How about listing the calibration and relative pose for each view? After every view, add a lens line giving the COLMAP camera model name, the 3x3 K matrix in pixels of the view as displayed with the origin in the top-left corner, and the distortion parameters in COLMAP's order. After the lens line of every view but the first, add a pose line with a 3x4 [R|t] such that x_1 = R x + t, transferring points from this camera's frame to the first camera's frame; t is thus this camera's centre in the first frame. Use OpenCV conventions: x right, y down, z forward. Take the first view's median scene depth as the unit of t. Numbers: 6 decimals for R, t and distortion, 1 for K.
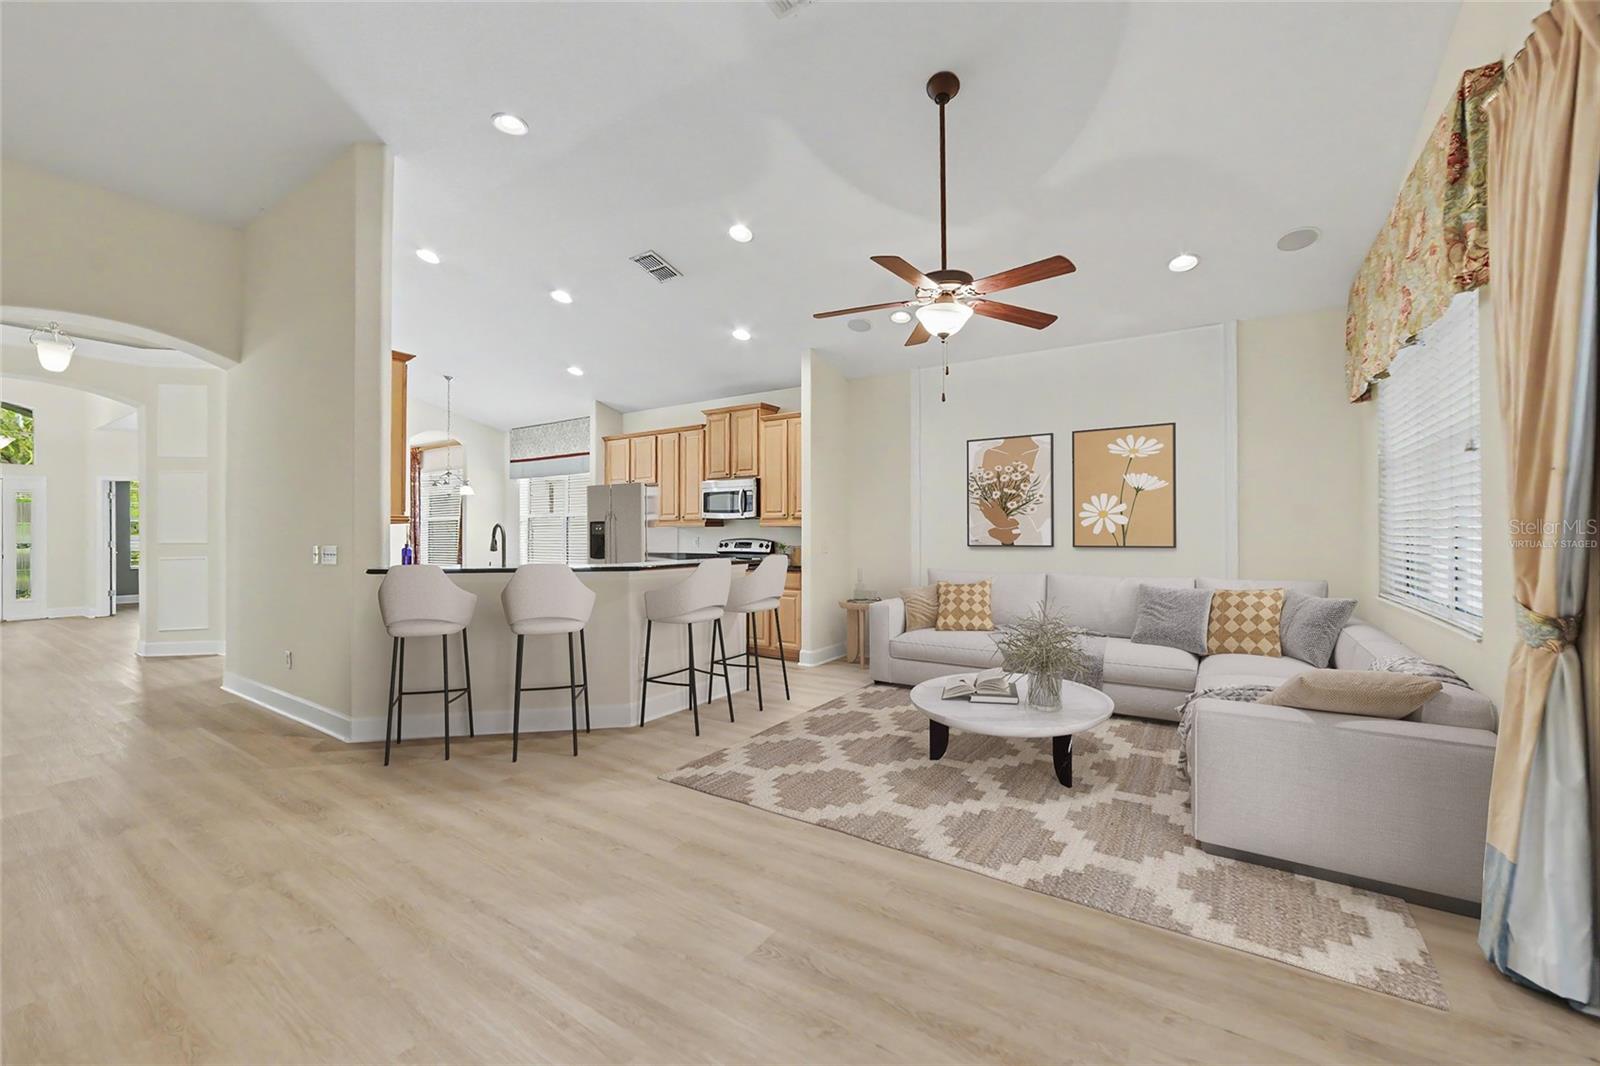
lens RADIAL K [[636.0, 0, 800.0], [0, 636.0, 542.4], [0, 0, 1]] dist [-0.018461, 0.007777]
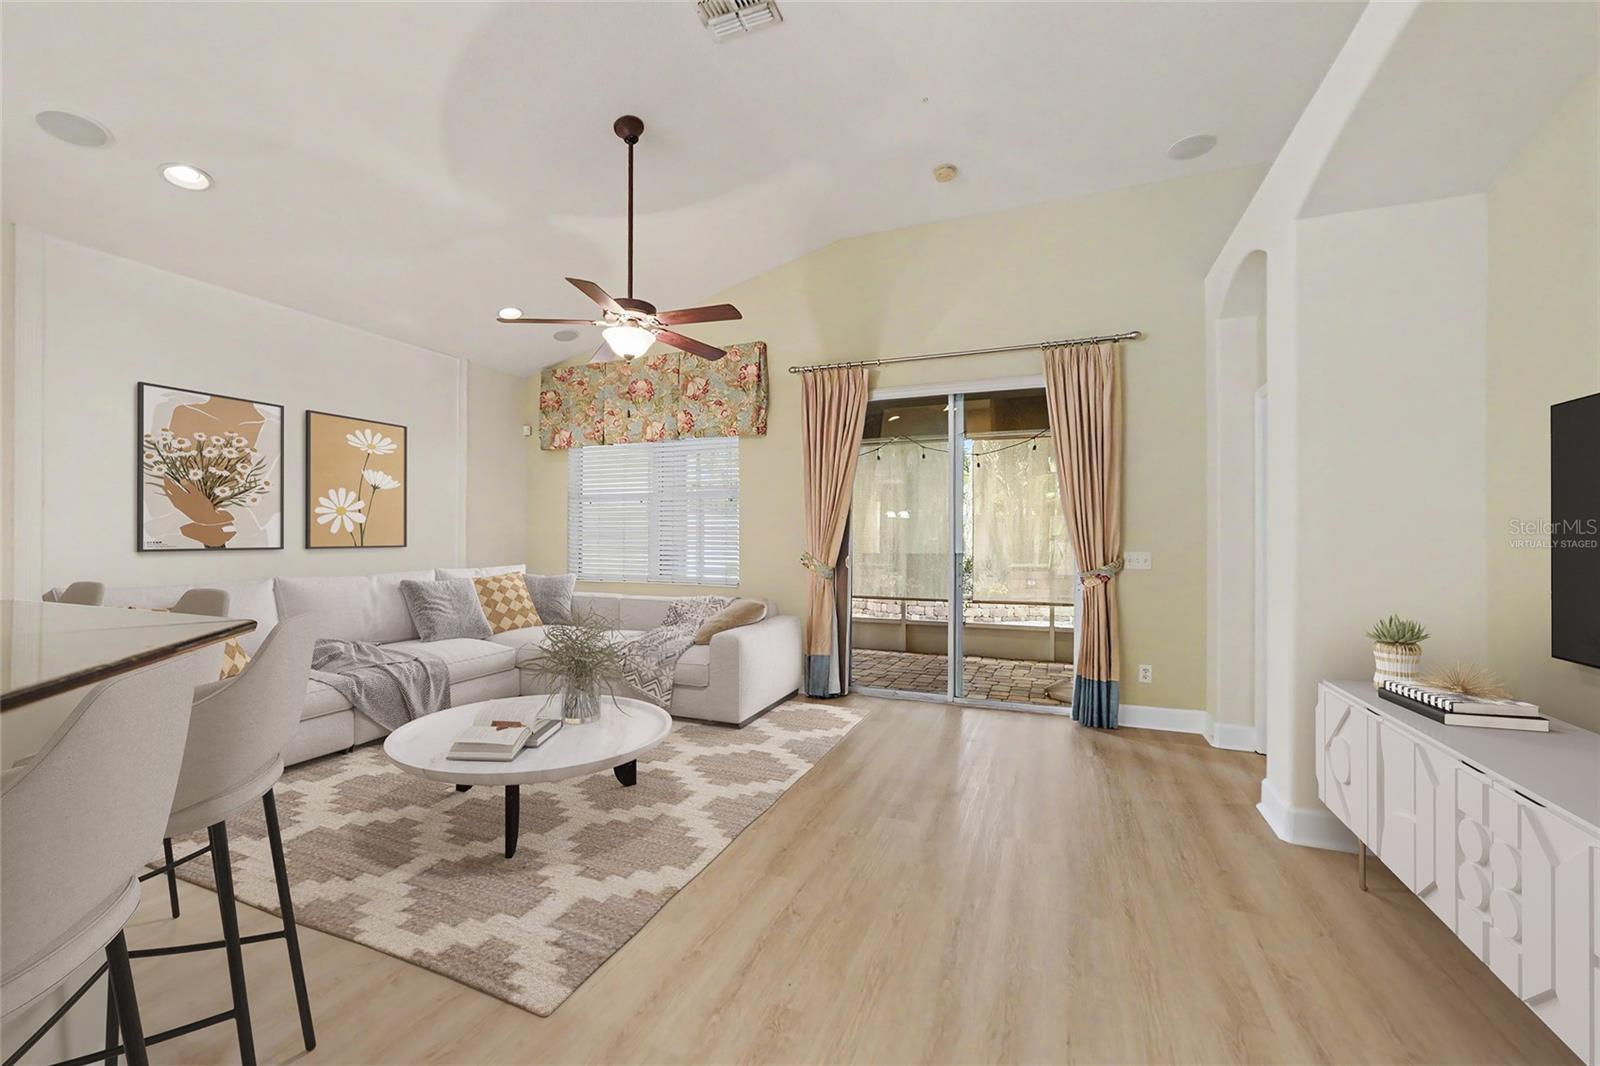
lens RADIAL K [[613.8, 0, 817.5], [0, 613.8, 529.1], [0, 0, 1]] dist [-0.021510, 0.000134]
pose [[-0.211989, 0.004552, 0.977261, -0.476369], [-0.003207, 0.999981, -0.005354, -0.015529], [-0.977267, -0.004269, -0.211970, 0.495988]]
